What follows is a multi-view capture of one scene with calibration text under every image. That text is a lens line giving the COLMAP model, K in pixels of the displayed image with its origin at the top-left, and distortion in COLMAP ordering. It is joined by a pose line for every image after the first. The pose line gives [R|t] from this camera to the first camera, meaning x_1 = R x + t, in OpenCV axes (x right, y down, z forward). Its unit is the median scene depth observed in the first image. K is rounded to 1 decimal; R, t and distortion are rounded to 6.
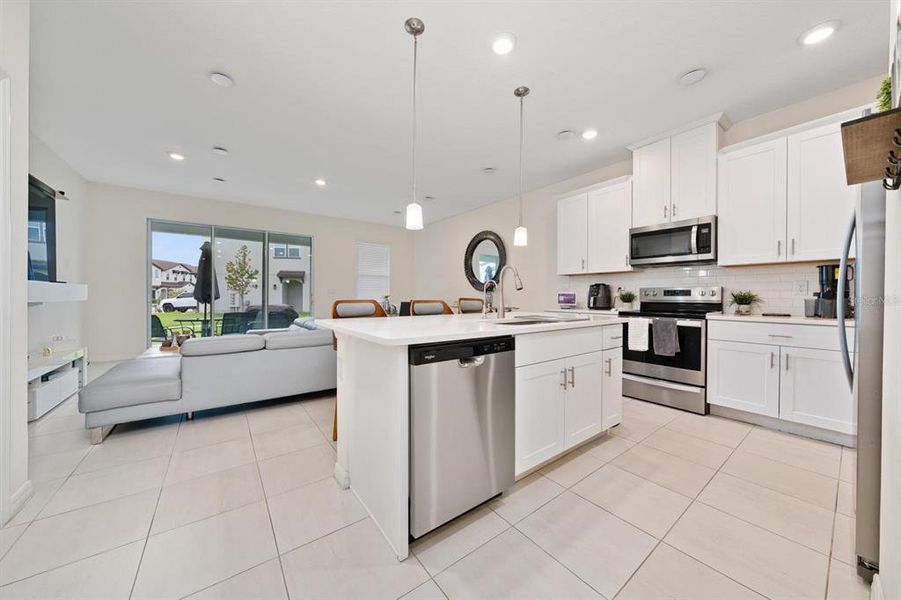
lens RADIAL K [[310.2, 0, 451.5], [0, 310.2, 298.7], [0, 0, 1]] dist [0.000229, -0.000463]
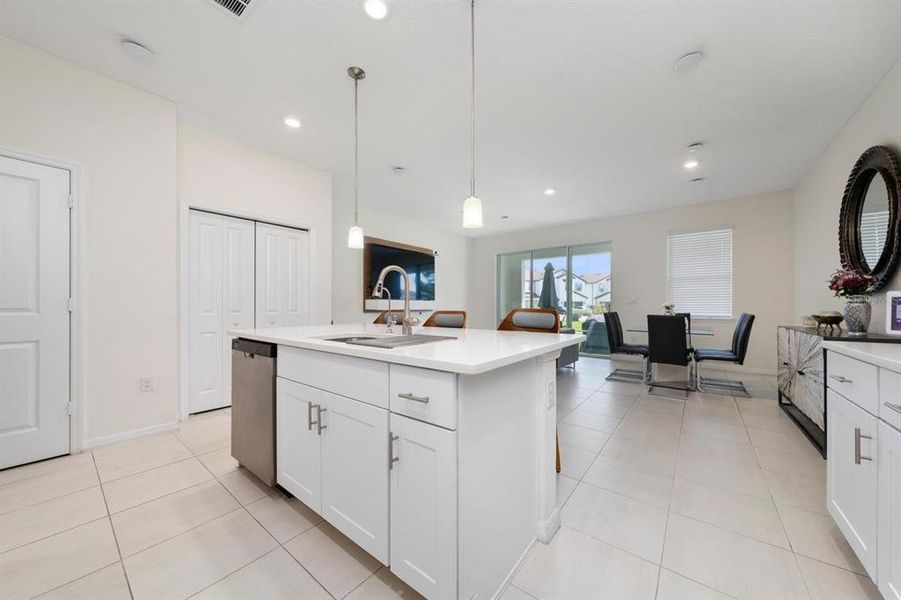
lens RADIAL K [[310.2, 0, 444.7], [0, 310.2, 302.8], [0, 0, 1]] dist [0.000229, -0.000463]
pose [[0.237864, -0.006440, -0.971277, 0.603607], [-0.012903, 0.999869, -0.009789, -0.007273], [0.971213, 0.014861, 0.237750, 0.581482]]
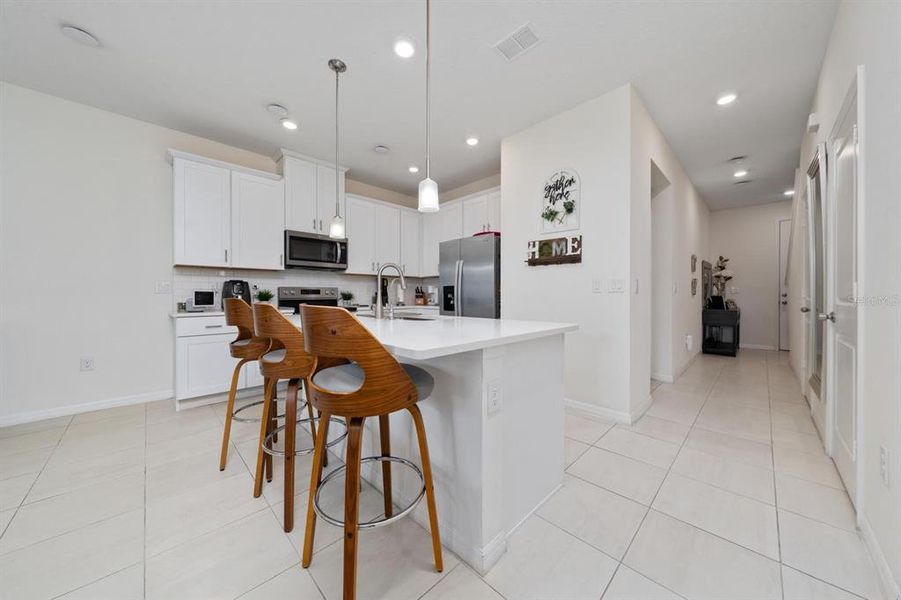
lens RADIAL K [[310.2, 0, 447.4], [0, 310.2, 295.4], [0, 0, 1]] dist [0.000229, -0.000463]
pose [[-0.132199, -0.000974, 0.991223, -0.506373], [0.015129, 0.999881, 0.003000, 0.000014], [-0.991108, 0.015393, -0.132168, 0.583753]]
